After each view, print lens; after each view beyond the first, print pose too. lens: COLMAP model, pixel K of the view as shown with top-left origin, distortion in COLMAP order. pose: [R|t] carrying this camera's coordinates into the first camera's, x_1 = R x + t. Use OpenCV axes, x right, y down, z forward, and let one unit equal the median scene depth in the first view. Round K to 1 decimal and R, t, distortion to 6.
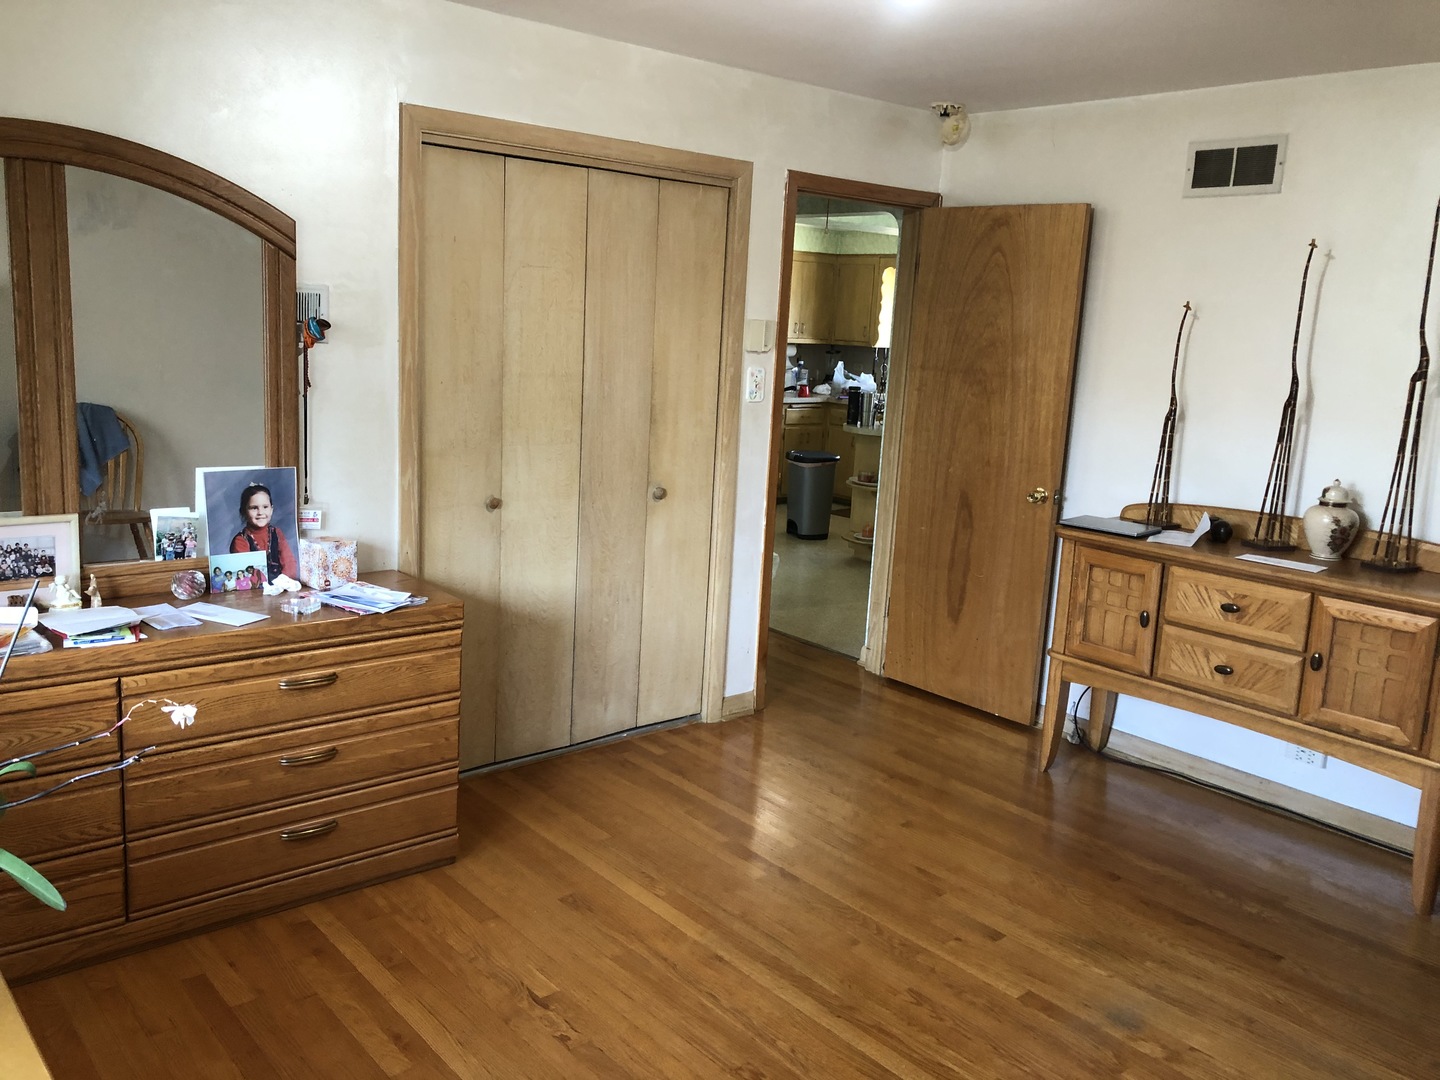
lens RADIAL K [[1188.2, 0, 721.7], [0, 1188.2, 538.5], [0, 0, 1]] dist [0.031891, -0.006261]
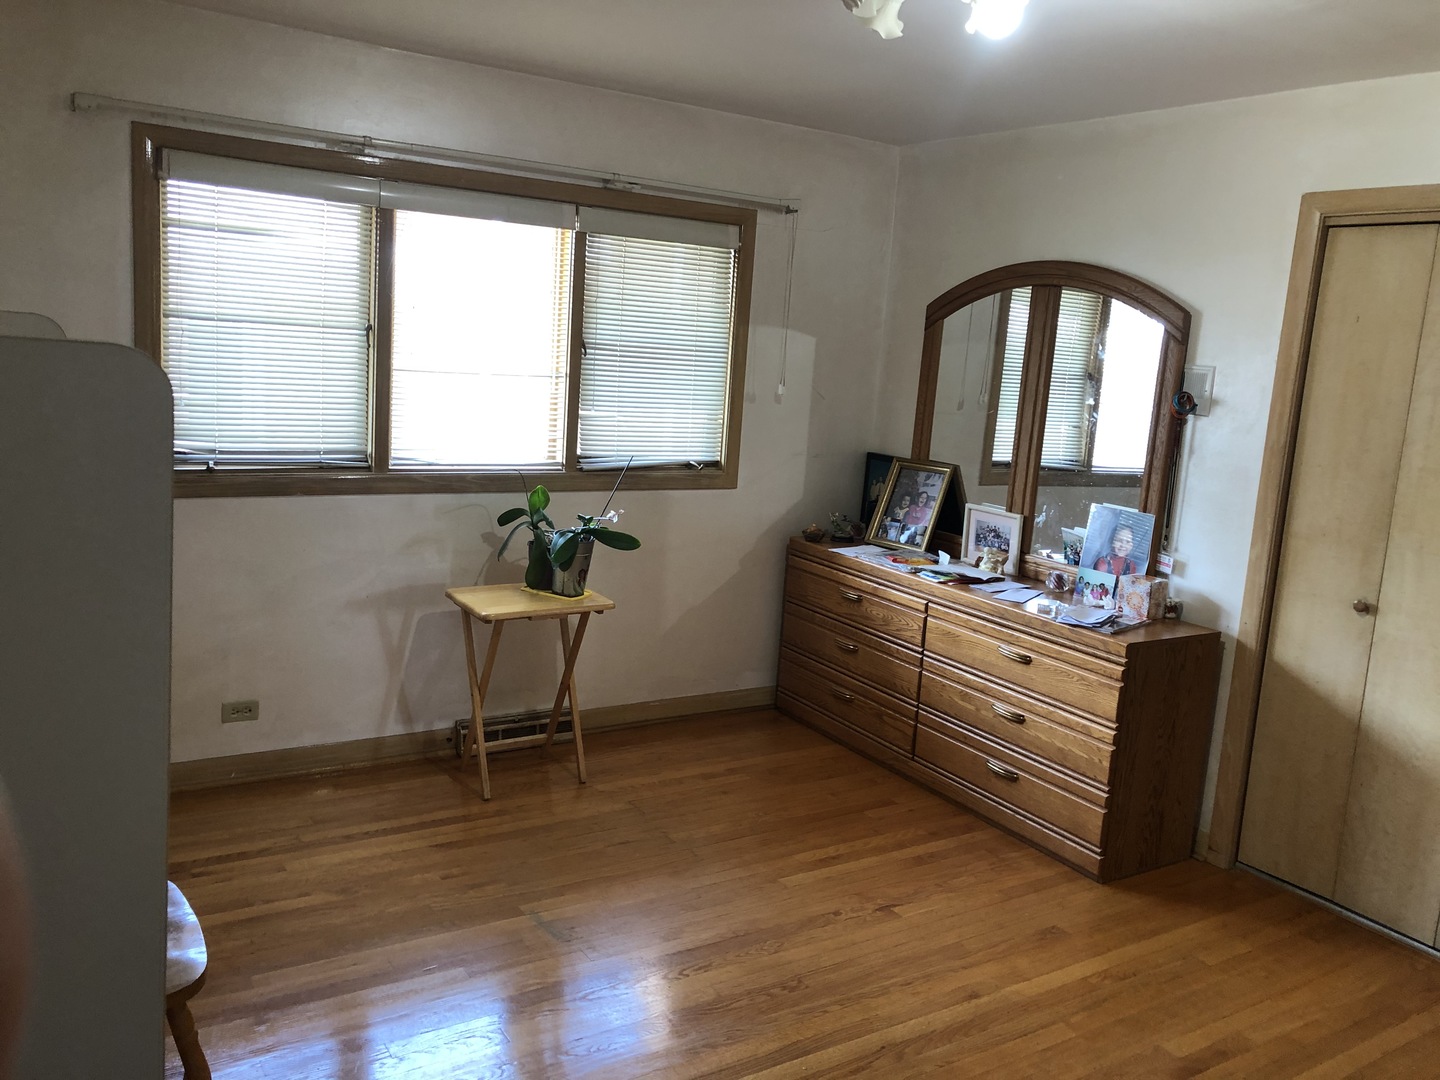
lens RADIAL K [[1188.2, 0, 723.2], [0, 1188.2, 537.3], [0, 0, 1]] dist [0.031891, -0.006261]
pose [[-0.139897, 0.103582, -0.984733, 0.960679], [-0.259746, 0.955846, 0.137445, -0.099255], [0.955490, 0.275008, -0.106815, 0.785628]]
